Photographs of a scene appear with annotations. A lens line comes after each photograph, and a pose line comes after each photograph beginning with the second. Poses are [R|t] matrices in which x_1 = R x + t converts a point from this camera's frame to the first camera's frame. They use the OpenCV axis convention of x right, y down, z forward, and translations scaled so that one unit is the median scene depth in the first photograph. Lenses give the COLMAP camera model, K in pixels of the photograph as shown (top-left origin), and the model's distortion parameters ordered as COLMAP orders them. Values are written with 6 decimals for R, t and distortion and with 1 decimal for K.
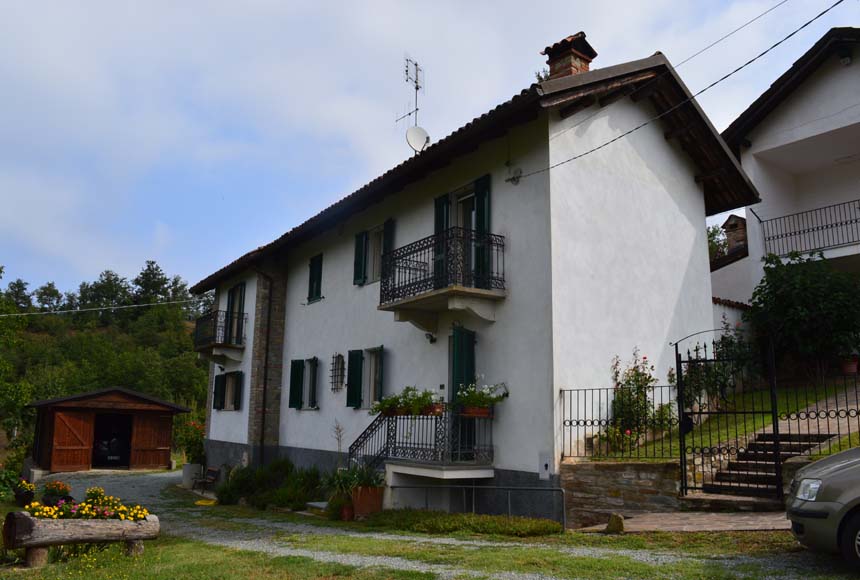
lens RADIAL K [[696.3, 0, 430.0], [0, 696.3, 290.0], [0, 0, 1]] dist [-0.000345, 0.000272]
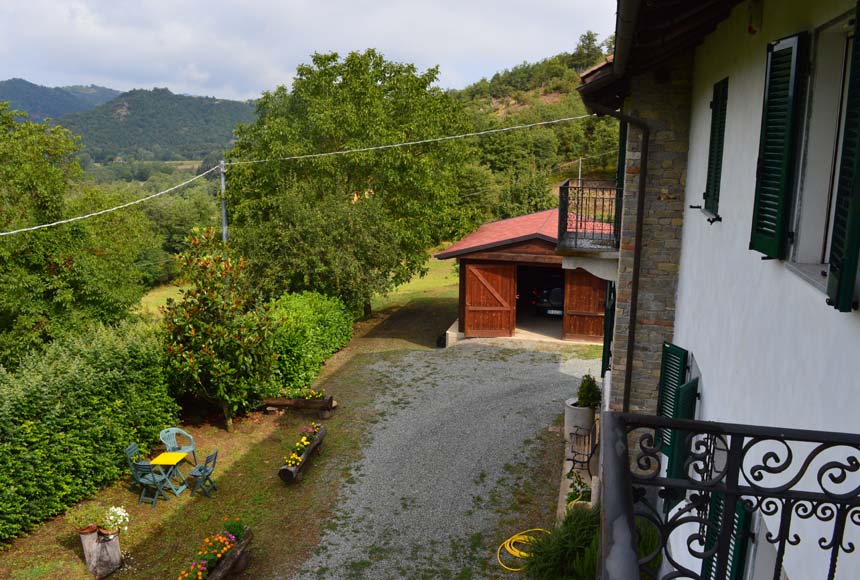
lens RADIAL K [[696.3, 0, 430.0], [0, 696.3, 290.0], [0, 0, 1]] dist [-0.000345, 0.000272]
pose [[0.691068, 0.153629, -0.706274, -0.004491], [0.120021, 0.939194, 0.321730, -0.055971], [0.712755, -0.307105, 0.630608, 0.460184]]
